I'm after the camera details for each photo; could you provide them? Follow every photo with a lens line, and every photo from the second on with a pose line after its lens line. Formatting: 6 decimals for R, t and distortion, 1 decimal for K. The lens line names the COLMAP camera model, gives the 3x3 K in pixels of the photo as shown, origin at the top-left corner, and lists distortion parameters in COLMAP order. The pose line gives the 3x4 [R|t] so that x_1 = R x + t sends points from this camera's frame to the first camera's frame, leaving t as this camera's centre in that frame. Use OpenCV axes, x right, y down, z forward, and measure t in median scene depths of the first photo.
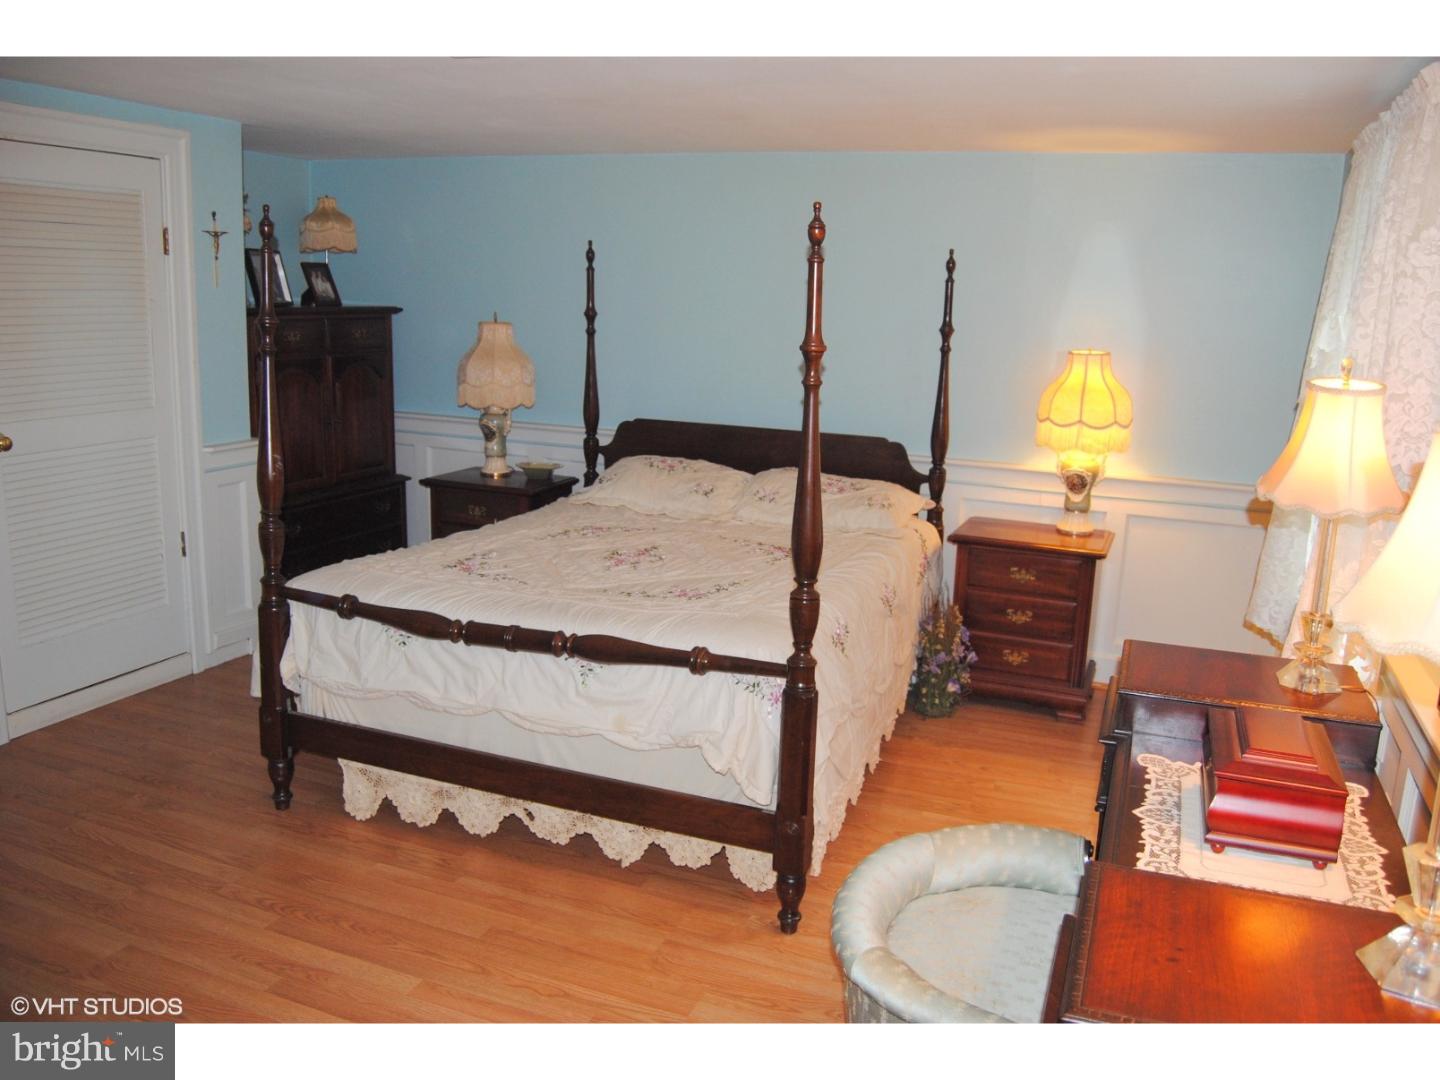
lens RADIAL K [[1160.1, 0, 717.2], [0, 1160.1, 536.1], [0, 0, 1]] dist [-0.080213, 0.023192]
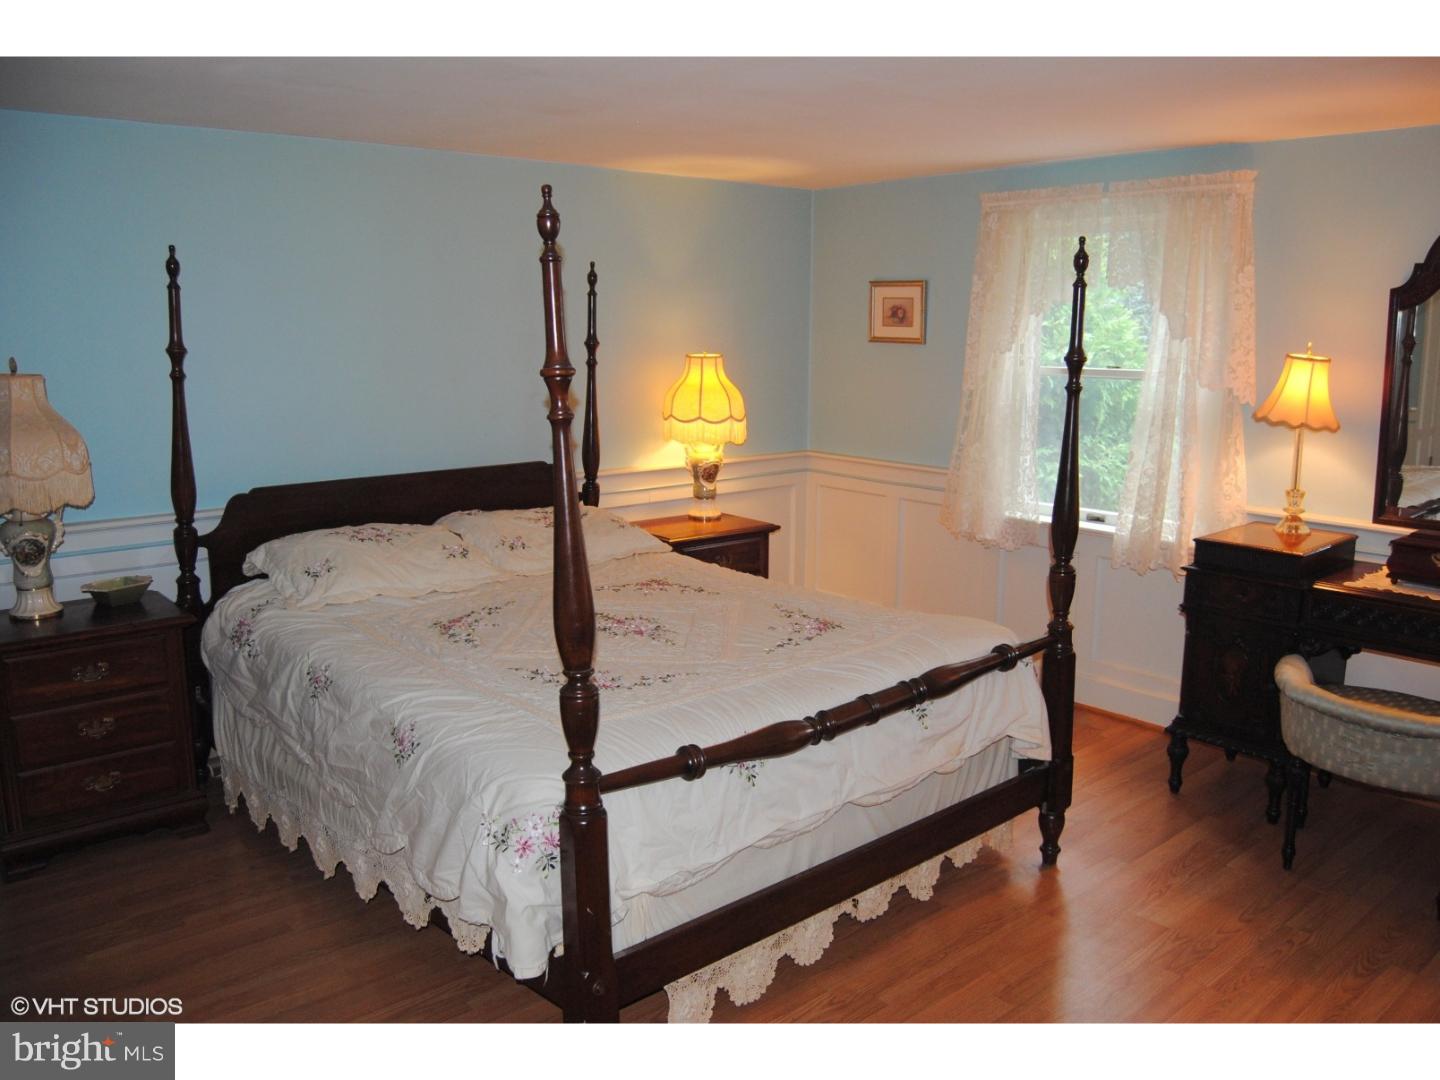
lens RADIAL K [[1160.1, 0, 718.0], [0, 1160.1, 537.5], [0, 0, 1]] dist [-0.080213, 0.023192]
pose [[0.446006, -0.195009, 0.873528, -0.663619], [0.195268, 0.973666, 0.117664, -0.112834], [-0.873470, 0.118093, 0.472340, 0.456794]]
